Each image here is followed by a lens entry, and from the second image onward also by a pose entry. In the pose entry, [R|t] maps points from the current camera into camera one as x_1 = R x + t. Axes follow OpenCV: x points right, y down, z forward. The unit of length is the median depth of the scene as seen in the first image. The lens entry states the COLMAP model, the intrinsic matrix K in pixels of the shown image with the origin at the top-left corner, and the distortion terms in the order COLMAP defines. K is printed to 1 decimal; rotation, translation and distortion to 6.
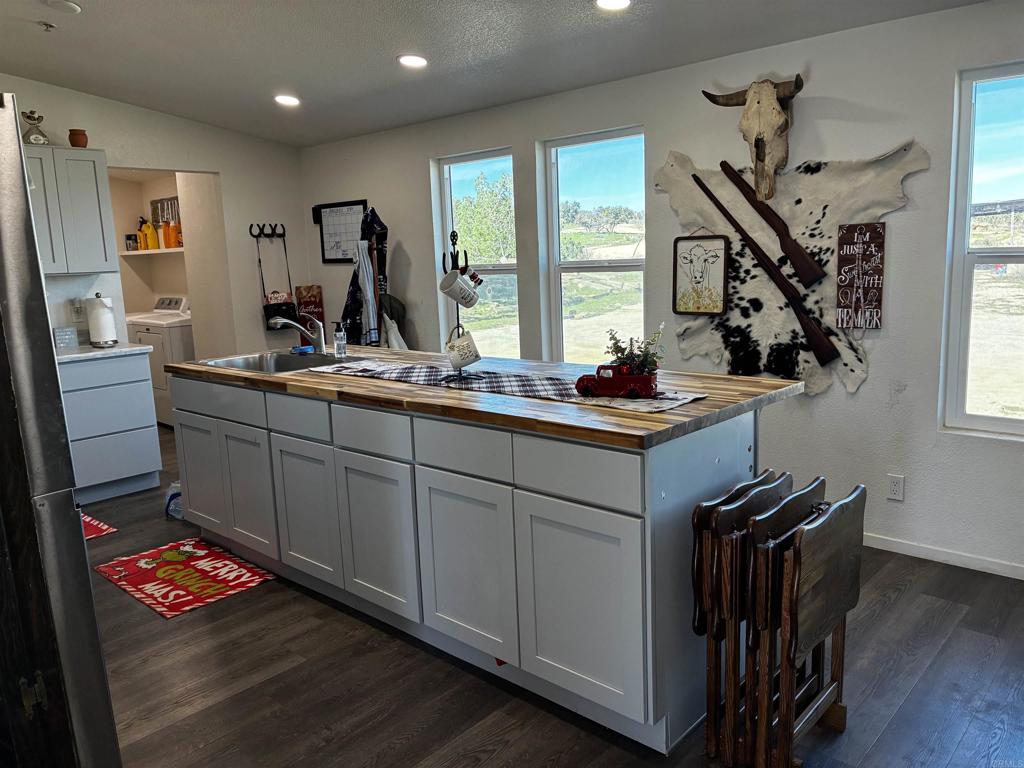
lens RADIAL K [[770.2, 0, 512.0], [0, 770.2, 384.0], [0, 0, 1]] dist [0.007731, 0.003236]
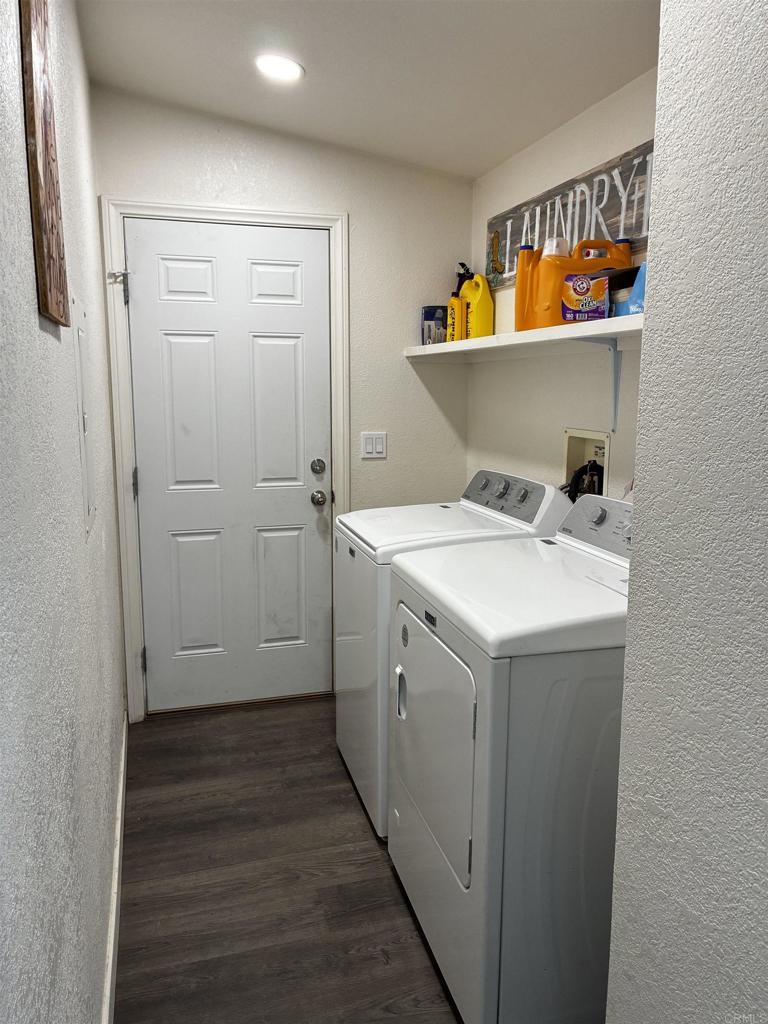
lens RADIAL K [[770.2, 0, 384.0], [0, 770.2, 512.0], [0, 0, 1]] dist [0.007731, 0.003236]
pose [[0.857901, 0.125739, -0.498193, -0.297441], [-0.123524, 0.991630, 0.037568, -0.095941], [0.498747, 0.029309, 0.866252, 0.632344]]
